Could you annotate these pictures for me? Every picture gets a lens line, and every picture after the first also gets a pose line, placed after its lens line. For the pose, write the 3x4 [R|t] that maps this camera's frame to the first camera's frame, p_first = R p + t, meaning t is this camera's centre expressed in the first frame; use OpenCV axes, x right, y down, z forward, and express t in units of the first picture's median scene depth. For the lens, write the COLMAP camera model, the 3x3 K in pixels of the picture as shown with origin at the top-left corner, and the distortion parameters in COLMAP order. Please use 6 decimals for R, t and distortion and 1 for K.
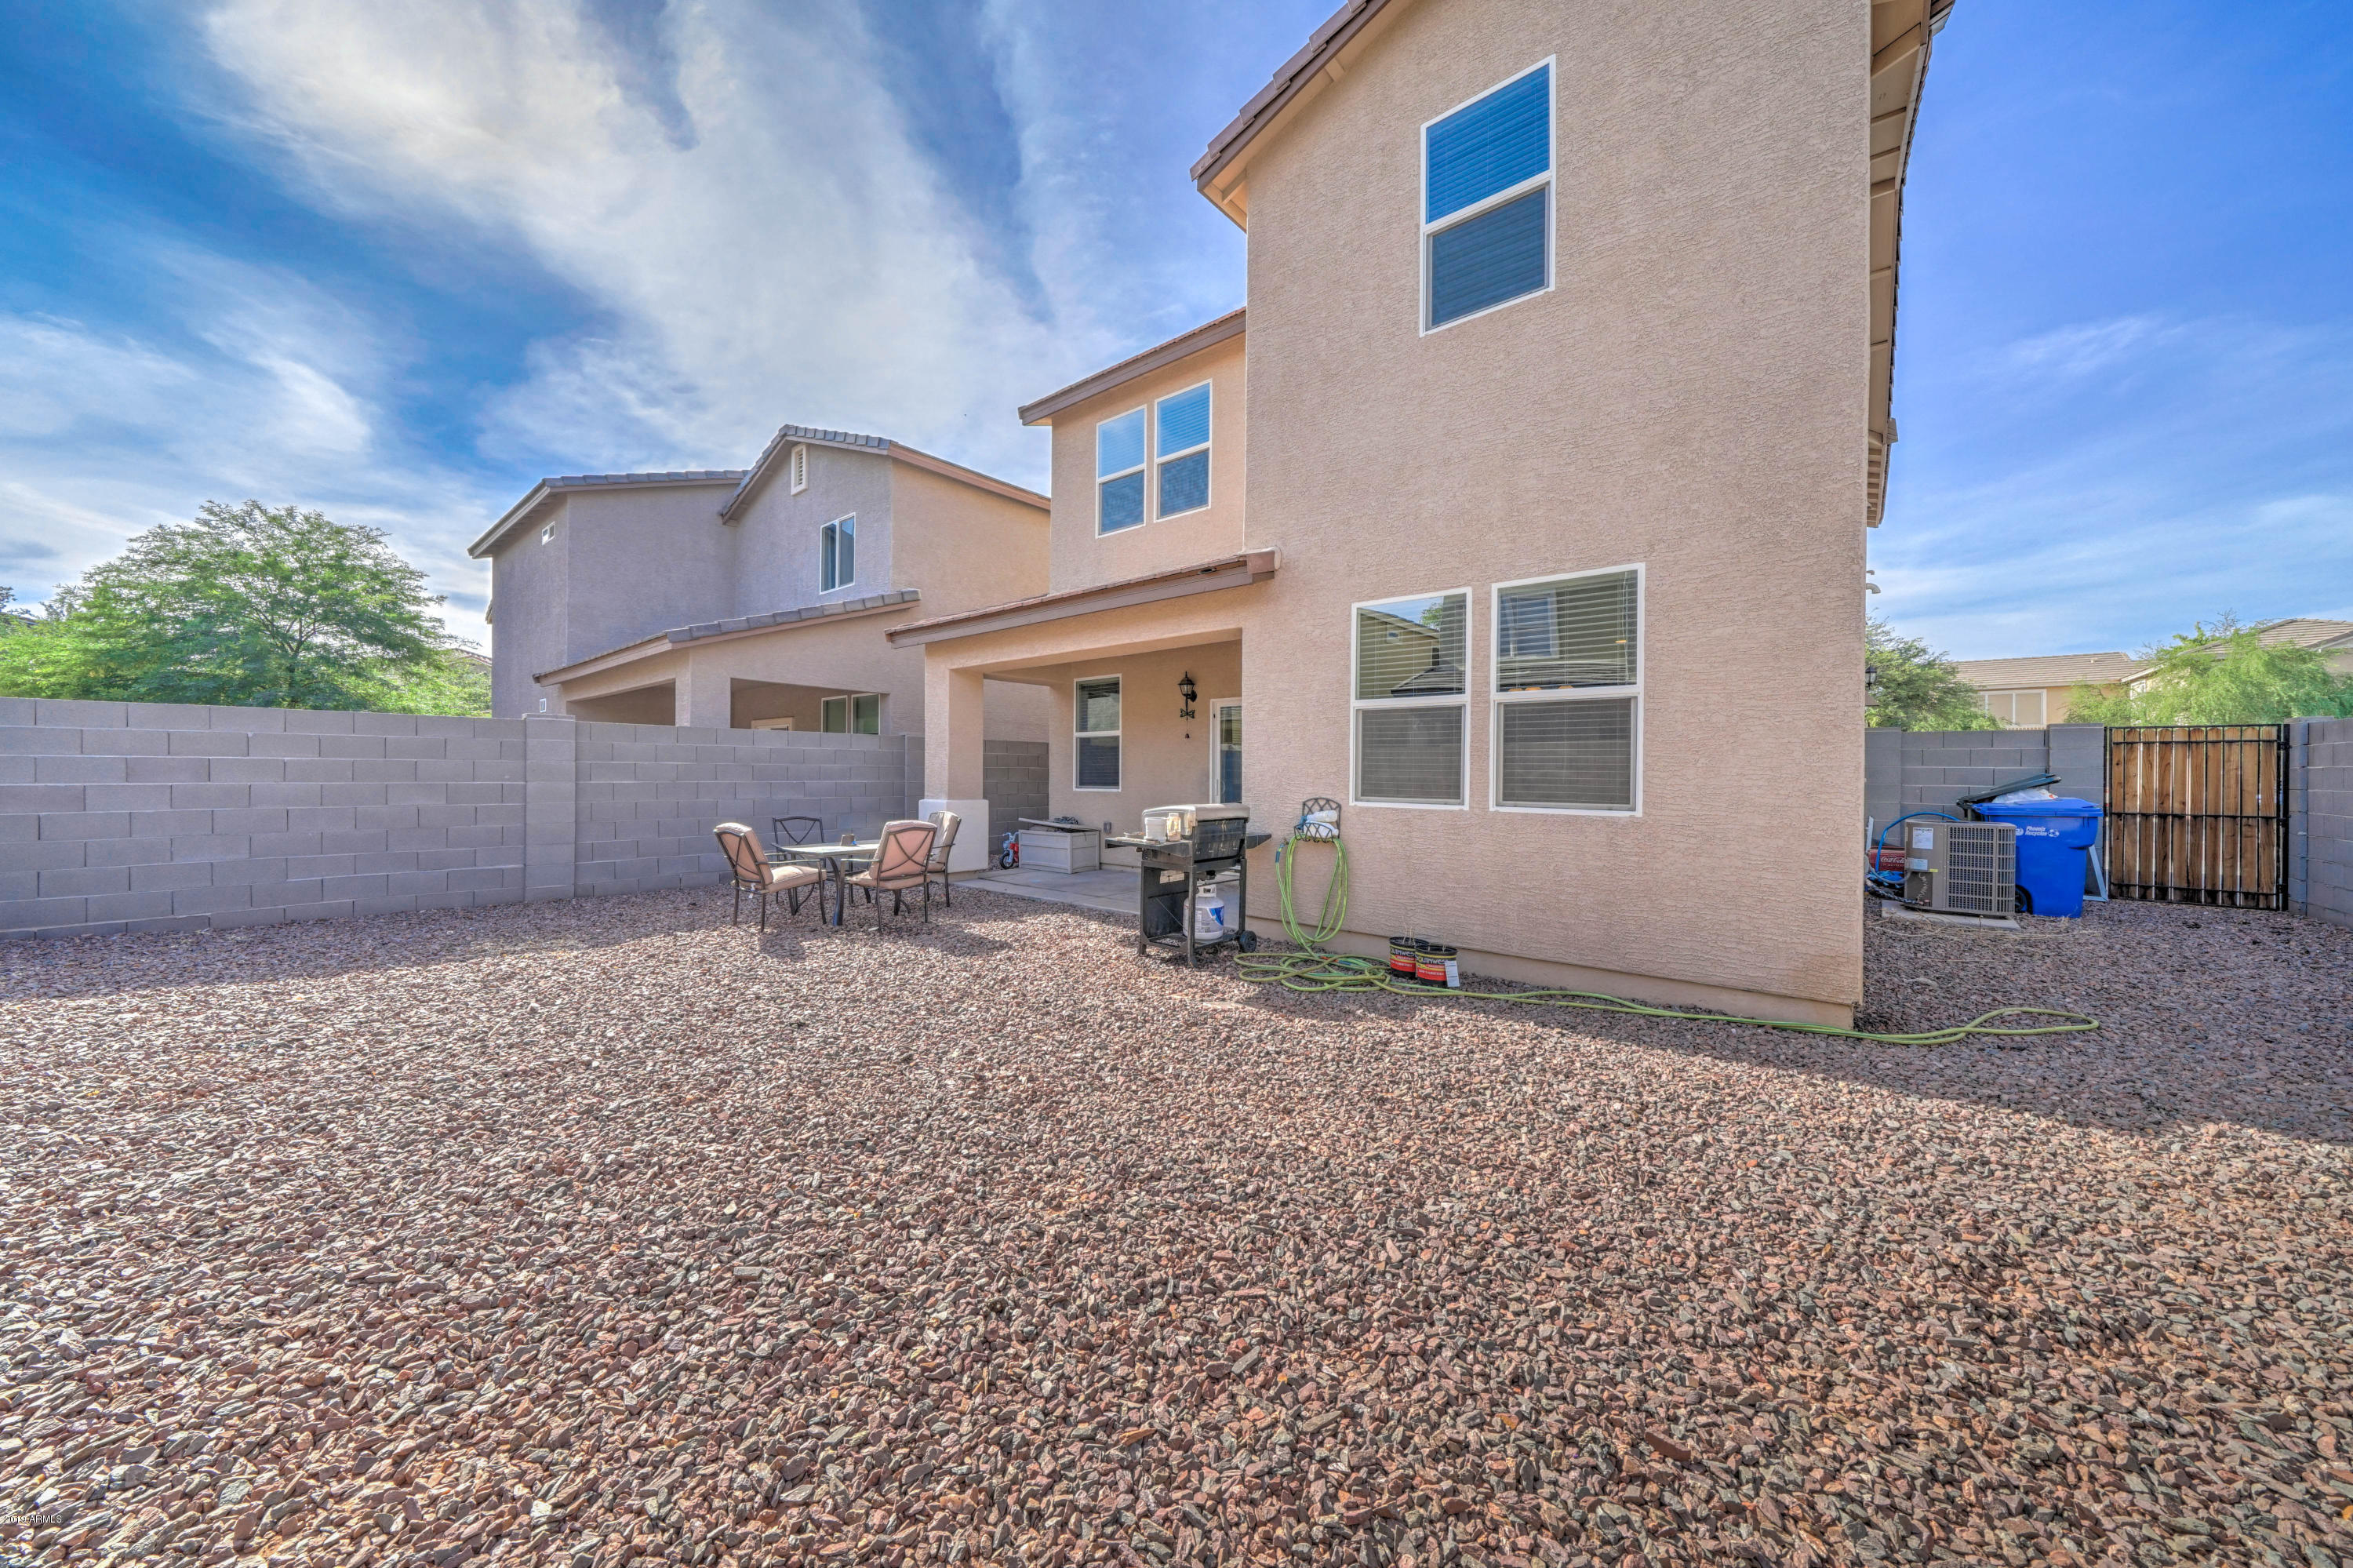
lens RADIAL K [[801.4, 0, 1185.1], [0, 801.4, 775.4], [0, 0, 1]] dist [-0.006001, 0.000013]
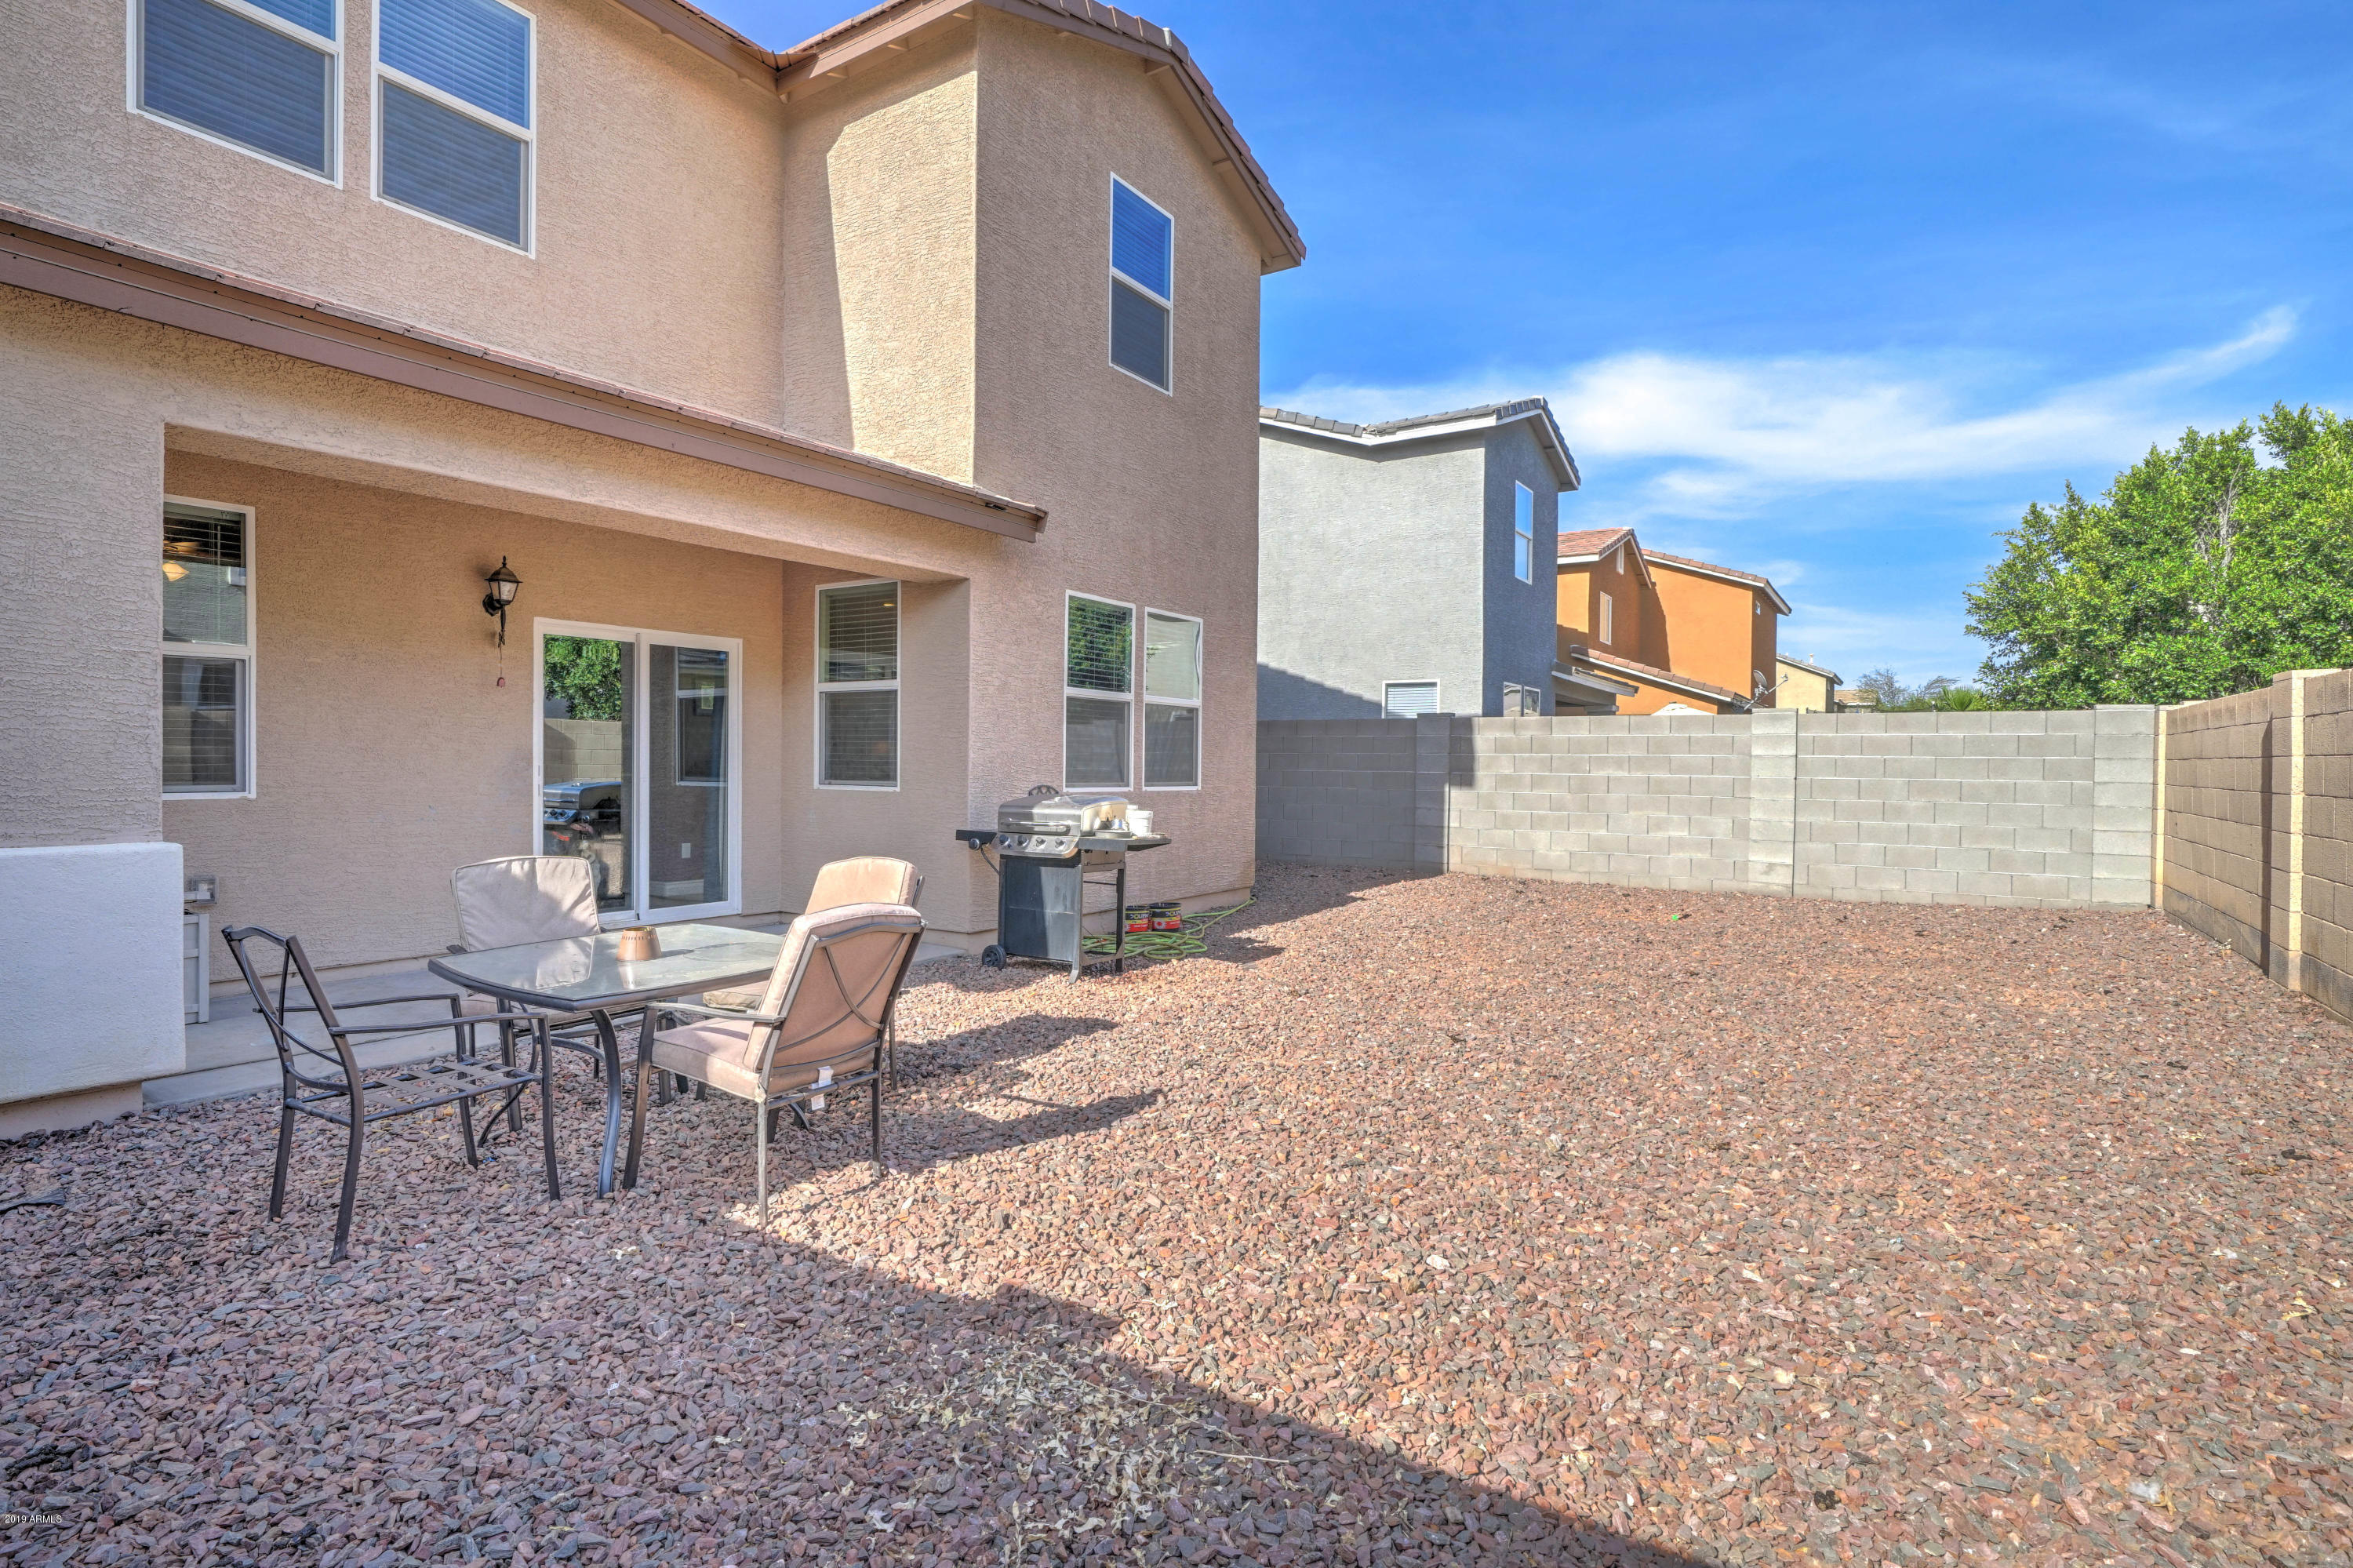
lens RADIAL K [[1155.0, 0, 1176.5], [0, 1155.0, 784.0], [0, 0, 1]] dist [-0.000641, 0.000040]
pose [[-0.119561, -0.025311, 0.992504, -1.328989], [-0.008074, 0.999667, 0.024521, -0.008935], [-0.992794, -0.005082, -0.119726, 1.104729]]
